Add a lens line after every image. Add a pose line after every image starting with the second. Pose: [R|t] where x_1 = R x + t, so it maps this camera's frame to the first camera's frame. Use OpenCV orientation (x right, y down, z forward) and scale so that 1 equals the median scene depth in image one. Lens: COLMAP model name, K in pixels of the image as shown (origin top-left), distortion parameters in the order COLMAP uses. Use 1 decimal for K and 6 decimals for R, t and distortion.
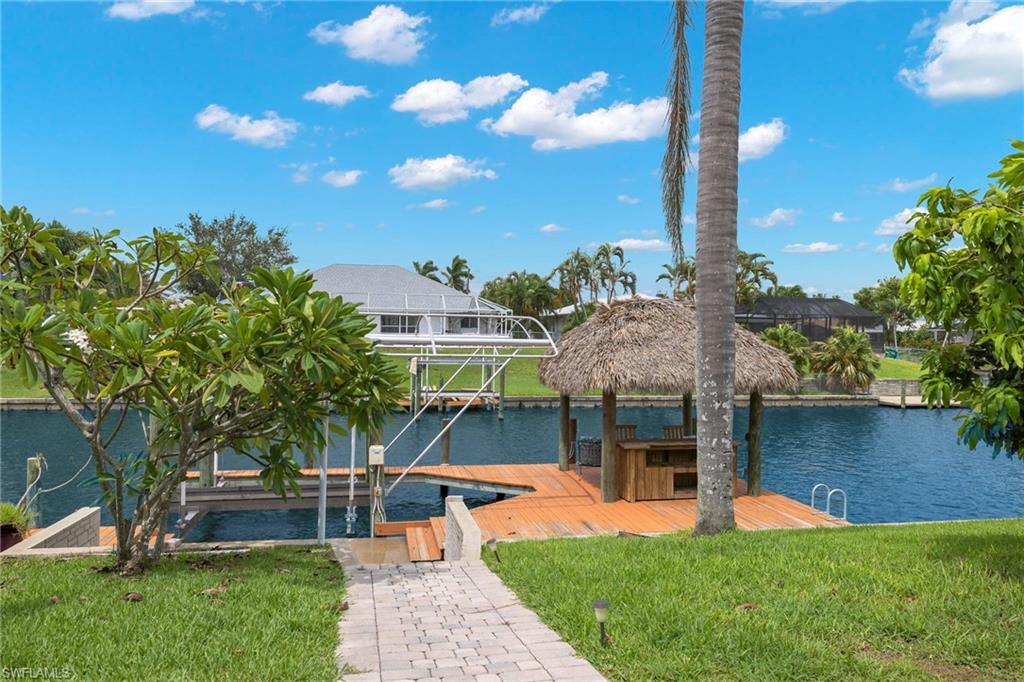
lens RADIAL K [[765.2, 0, 512.6], [0, 765.2, 338.0], [0, 0, 1]] dist [0.007671, 0.003933]
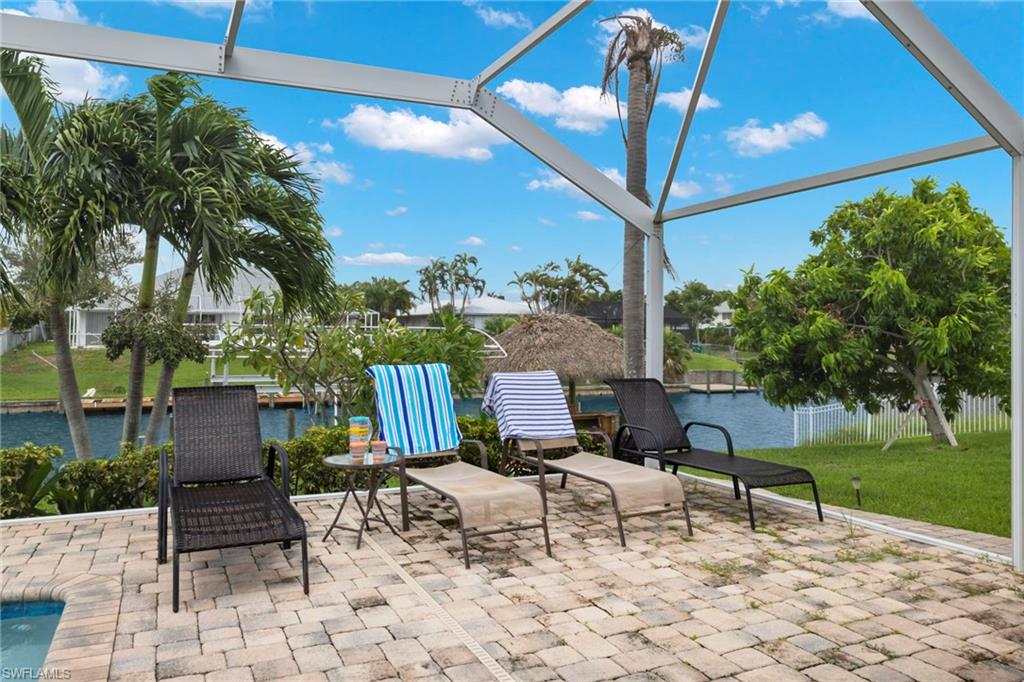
lens RADIAL K [[765.2, 0, 511.7], [0, 765.2, 344.0], [0, 0, 1]] dist [0.007671, 0.003933]
pose [[0.974210, -0.007367, 0.225523, -0.057340], [0.004578, 0.999906, 0.012887, -0.004337], [-0.225597, -0.011522, 0.974153, -0.096305]]
